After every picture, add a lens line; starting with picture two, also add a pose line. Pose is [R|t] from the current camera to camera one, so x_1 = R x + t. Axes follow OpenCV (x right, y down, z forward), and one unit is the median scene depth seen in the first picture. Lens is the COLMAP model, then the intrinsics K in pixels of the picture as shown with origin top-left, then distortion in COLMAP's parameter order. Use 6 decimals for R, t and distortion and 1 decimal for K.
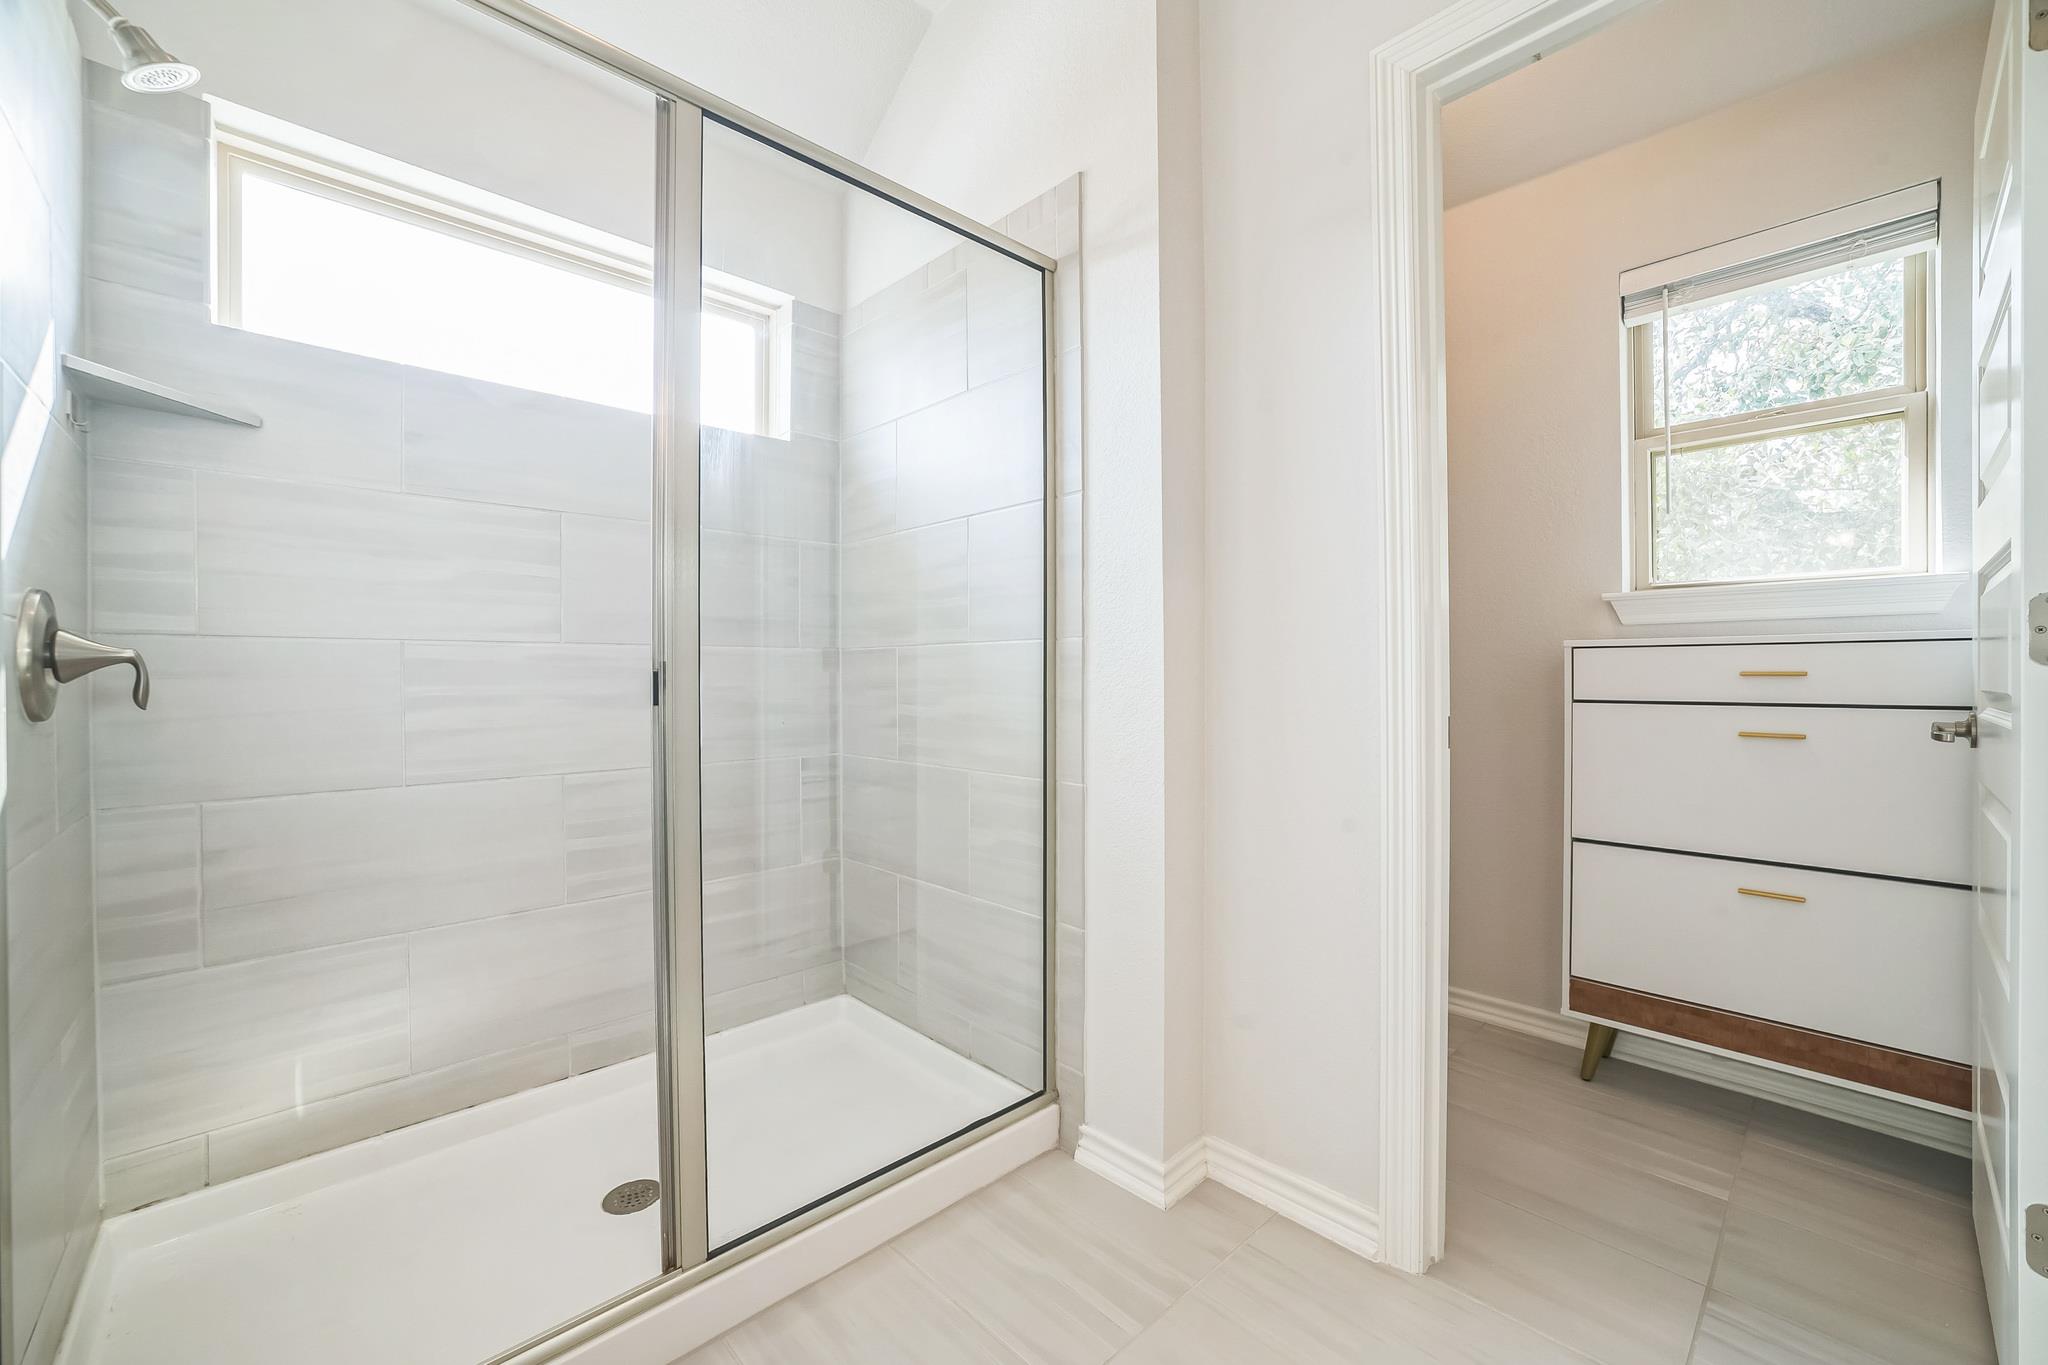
lens RADIAL K [[818.4, 0, 1031.9], [0, 818.4, 676.7], [0, 0, 1]] dist [-0.040534, 0.012508]
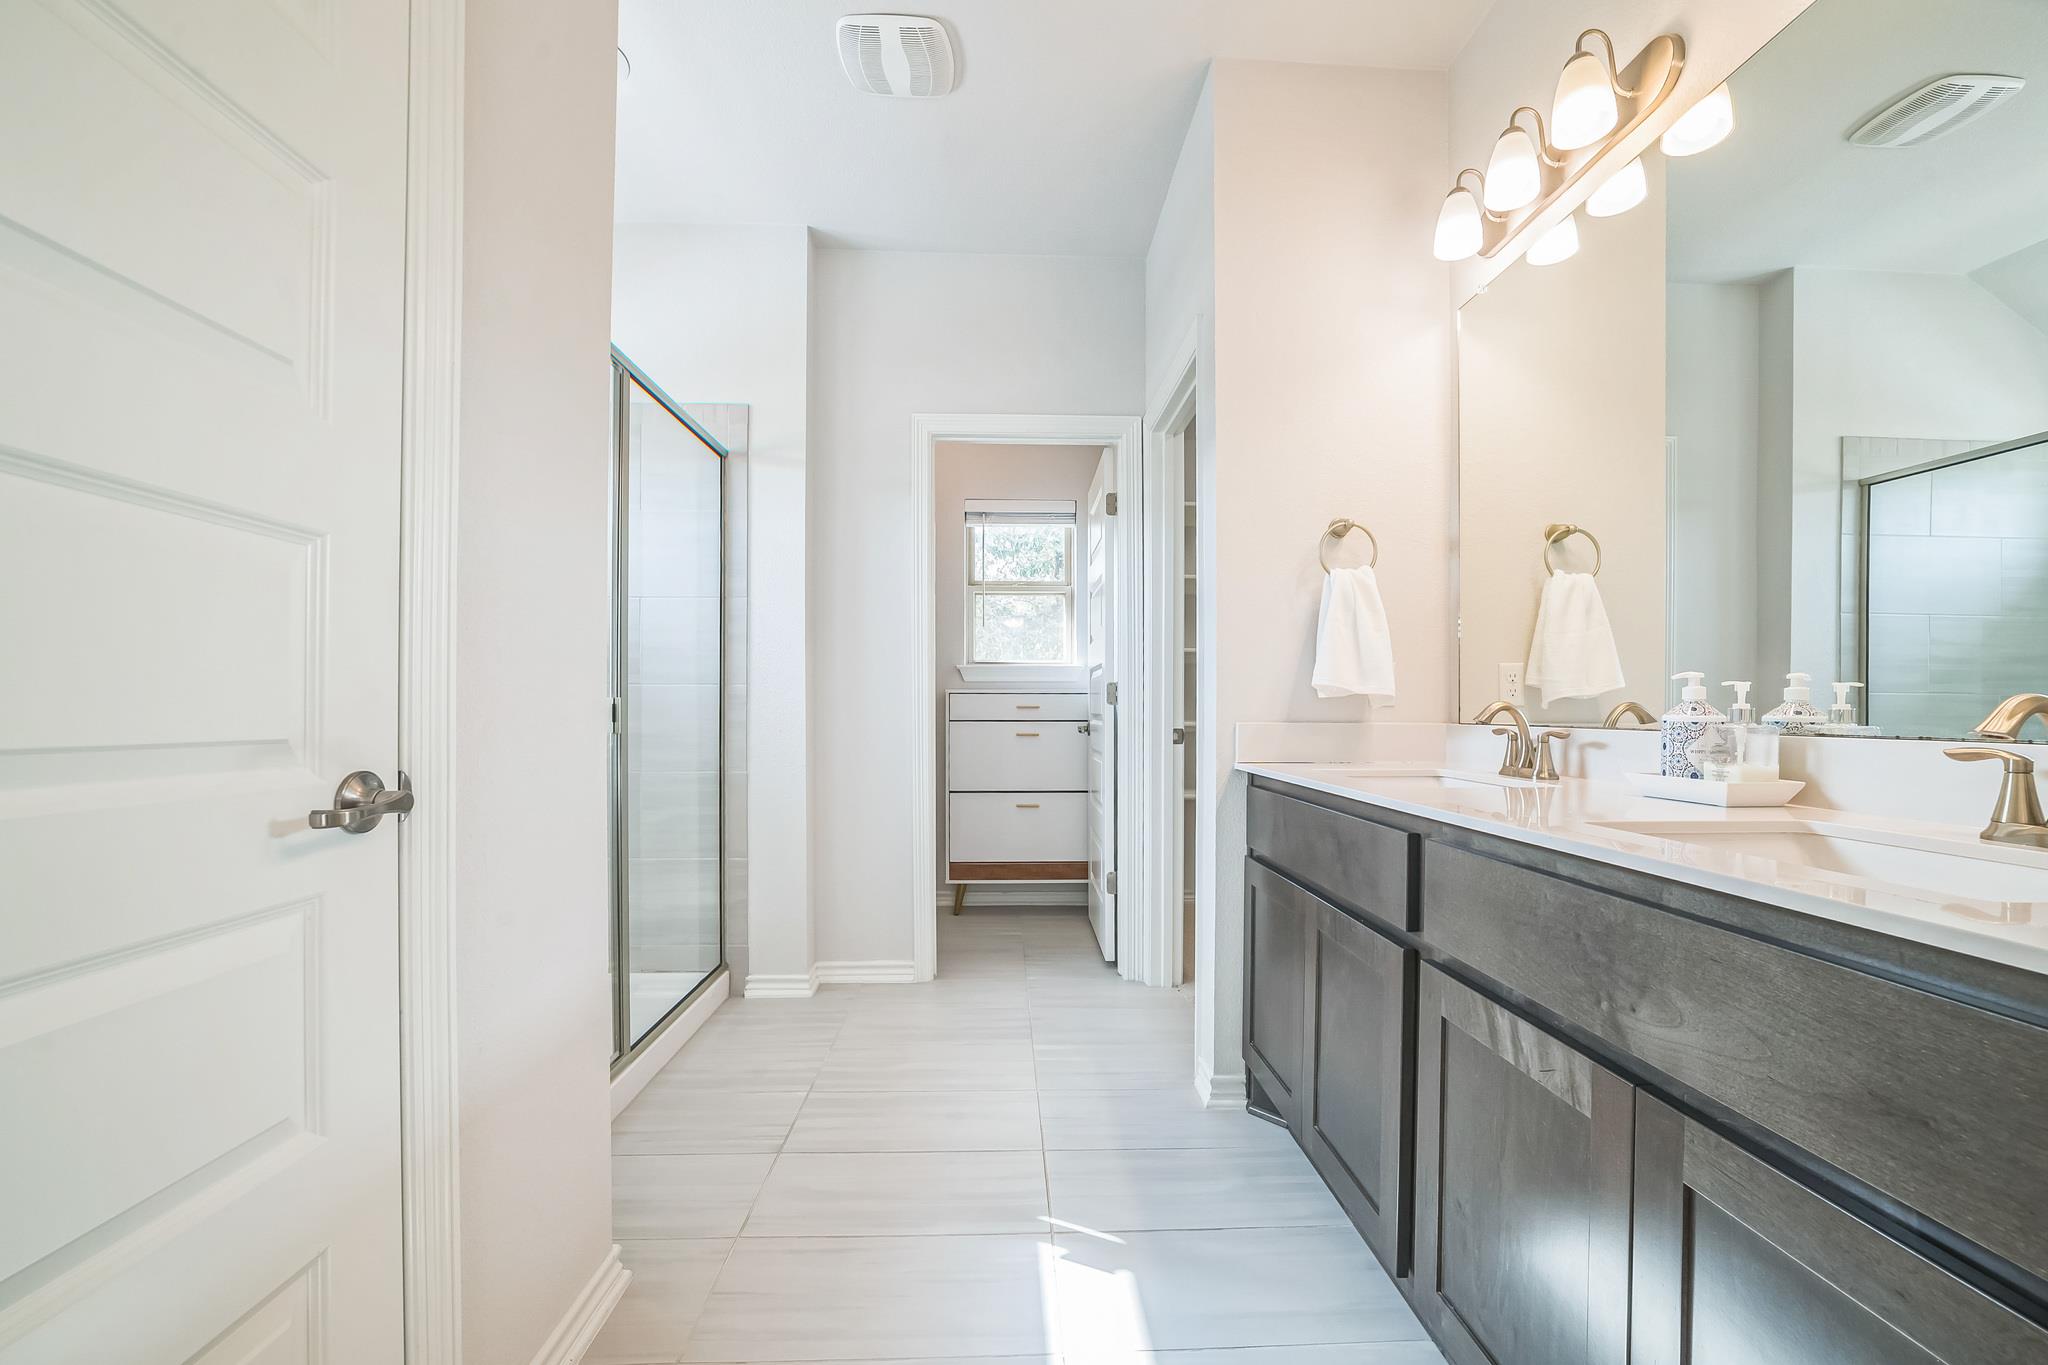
lens RADIAL K [[831.0, 0, 1019.5], [0, 831.0, 710.6], [0, 0, 1]] dist [0.001789, 0.000278]
pose [[0.675285, -0.000010, 0.737557, -0.822283], [-0.000824, 0.999999, 0.000768, 0.004285], [-0.737556, -0.001126, 0.675285, -0.570470]]
